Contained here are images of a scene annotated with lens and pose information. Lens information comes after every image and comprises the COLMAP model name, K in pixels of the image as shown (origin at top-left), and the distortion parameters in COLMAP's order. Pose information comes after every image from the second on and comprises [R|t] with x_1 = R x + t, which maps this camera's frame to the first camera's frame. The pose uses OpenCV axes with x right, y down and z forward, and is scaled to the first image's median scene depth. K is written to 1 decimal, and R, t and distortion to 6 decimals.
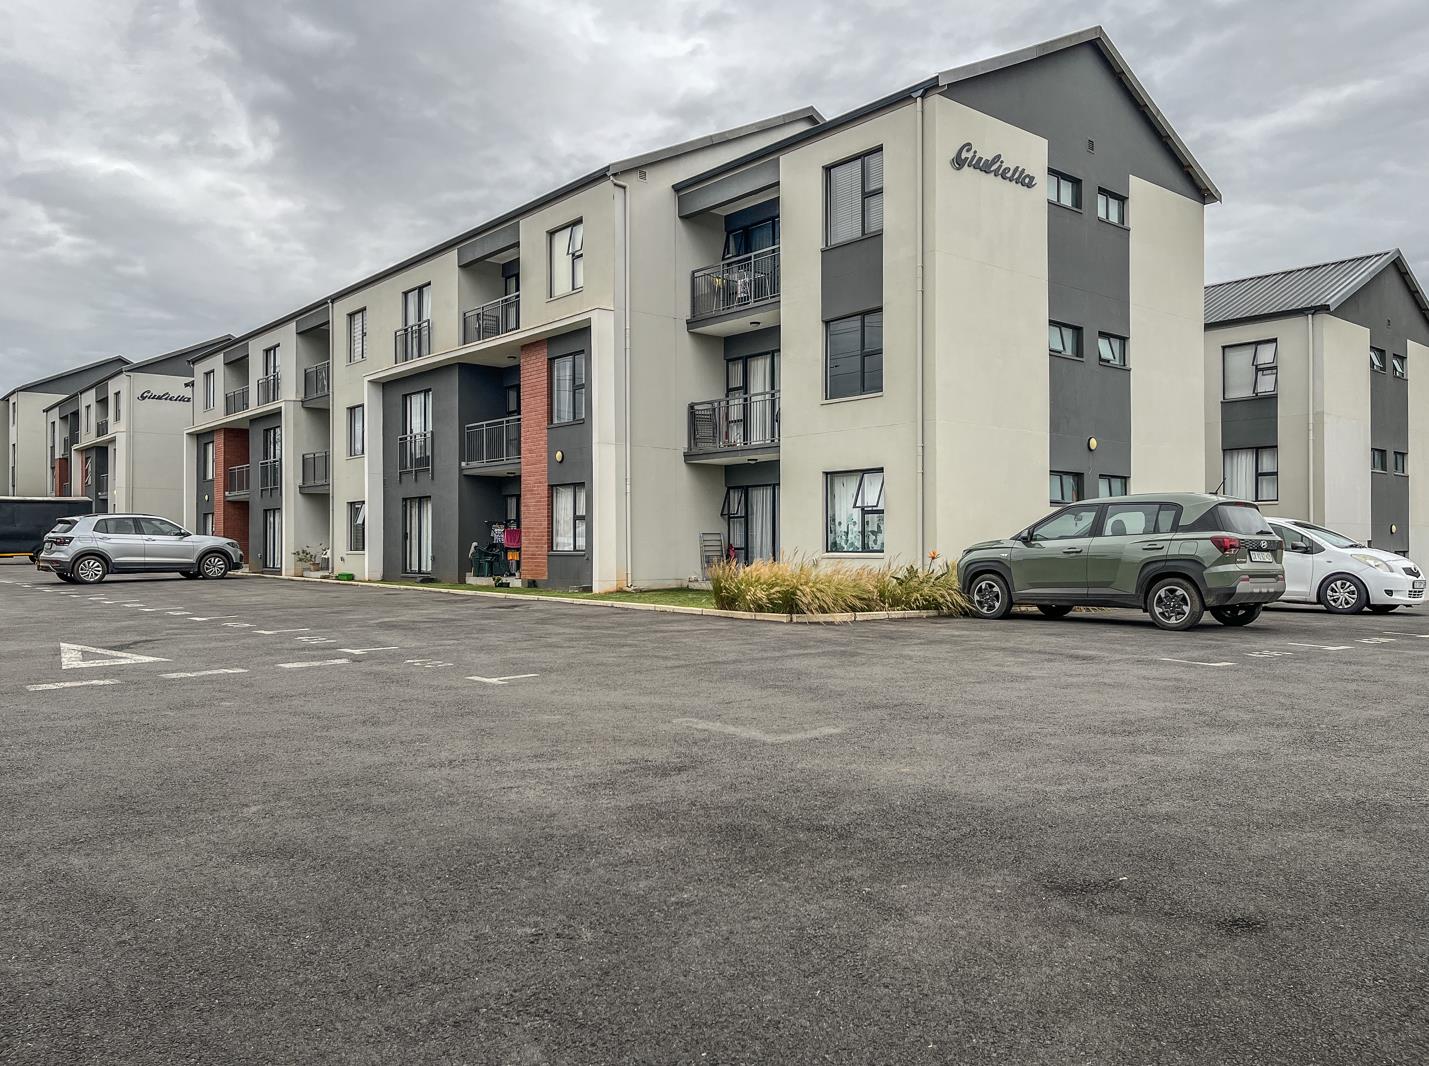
lens RADIAL K [[1064.1, 0, 714.5], [0, 1064.1, 533.0], [0, 0, 1]] dist [0.092742, -0.112794]
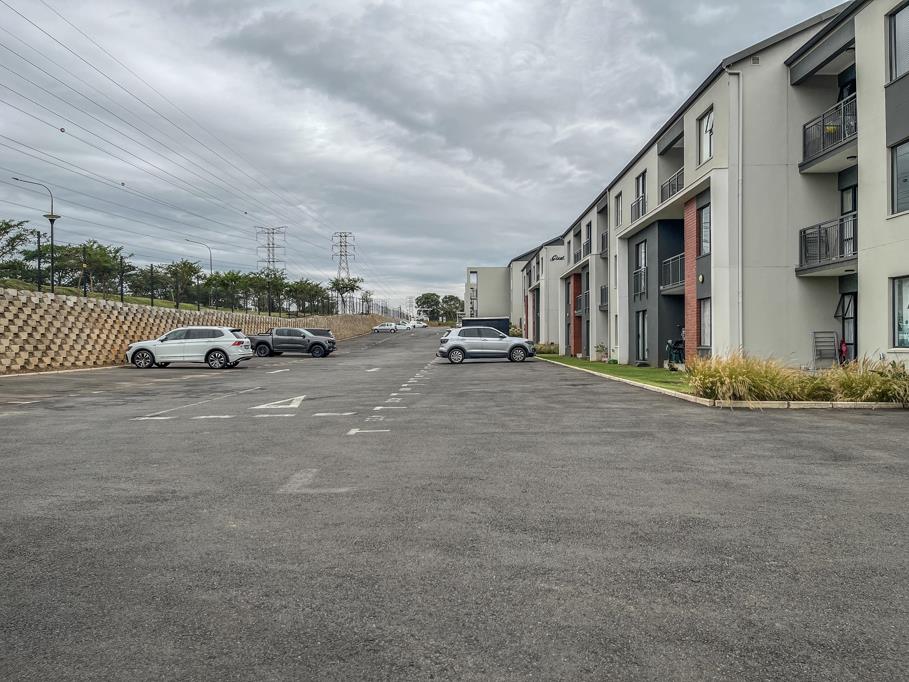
lens RADIAL K [[676.9, 0, 454.5], [0, 676.9, 341.0], [0, 0, 1]] dist [0.092742, -0.112794]
pose [[0.753104, -0.006654, -0.657868, 0.197931], [0.014888, 0.999865, 0.006930, -0.001027], [0.657733, -0.015013, 0.753102, 0.108929]]
